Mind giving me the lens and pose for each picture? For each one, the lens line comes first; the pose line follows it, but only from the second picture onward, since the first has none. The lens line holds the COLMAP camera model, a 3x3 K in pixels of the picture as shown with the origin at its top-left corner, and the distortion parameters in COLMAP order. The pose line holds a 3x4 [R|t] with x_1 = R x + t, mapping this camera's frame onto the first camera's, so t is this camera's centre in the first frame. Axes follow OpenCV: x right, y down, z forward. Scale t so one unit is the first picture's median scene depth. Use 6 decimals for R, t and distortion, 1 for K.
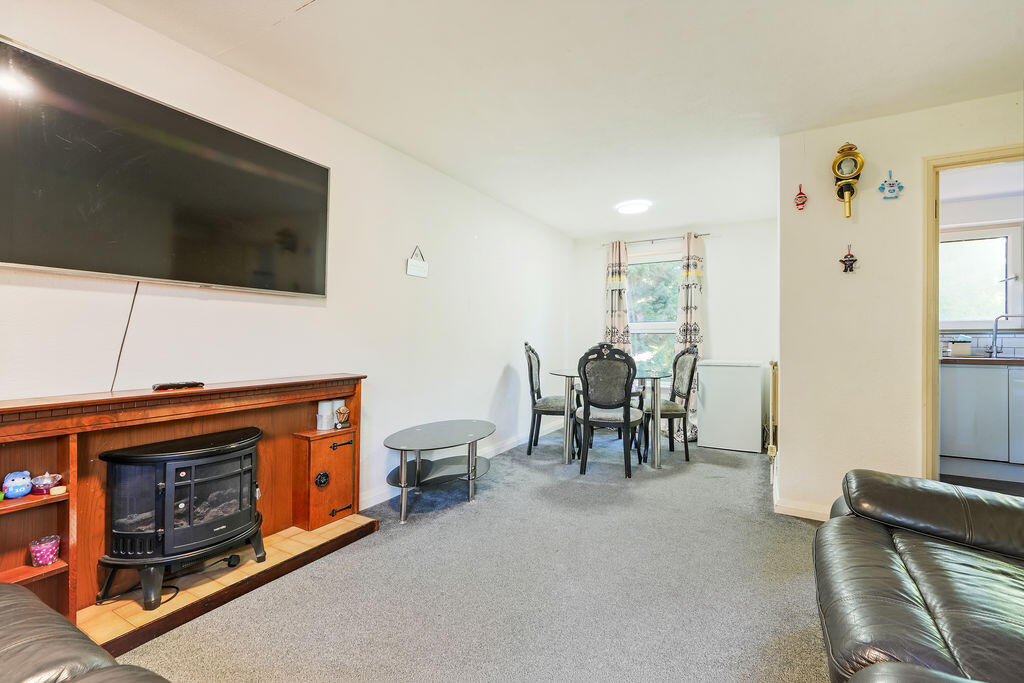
lens RADIAL K [[458.1, 0, 512.0], [0, 458.1, 341.5], [0, 0, 1]] dist [0.001197, 0.000362]
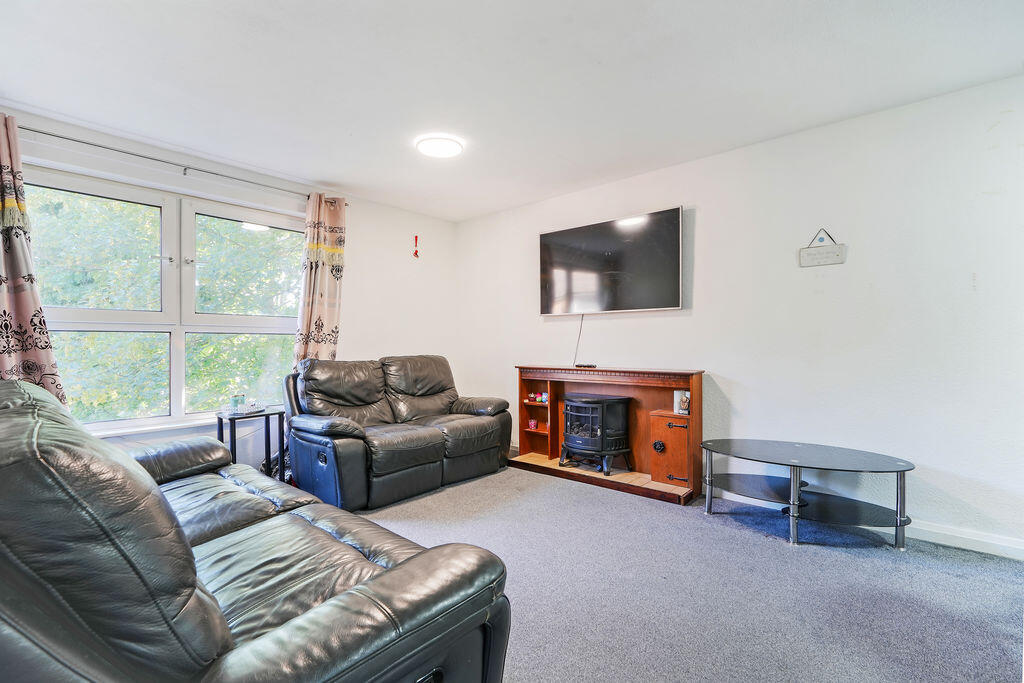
lens RADIAL K [[458.1, 0, 512.0], [0, 458.1, 341.5], [0, 0, 1]] dist [0.001197, 0.000362]
pose [[-0.189408, -0.004974, -0.981886, 0.945836], [-0.001246, 0.999988, -0.004825, 0.001688], [0.981898, 0.000310, -0.189412, 0.803320]]
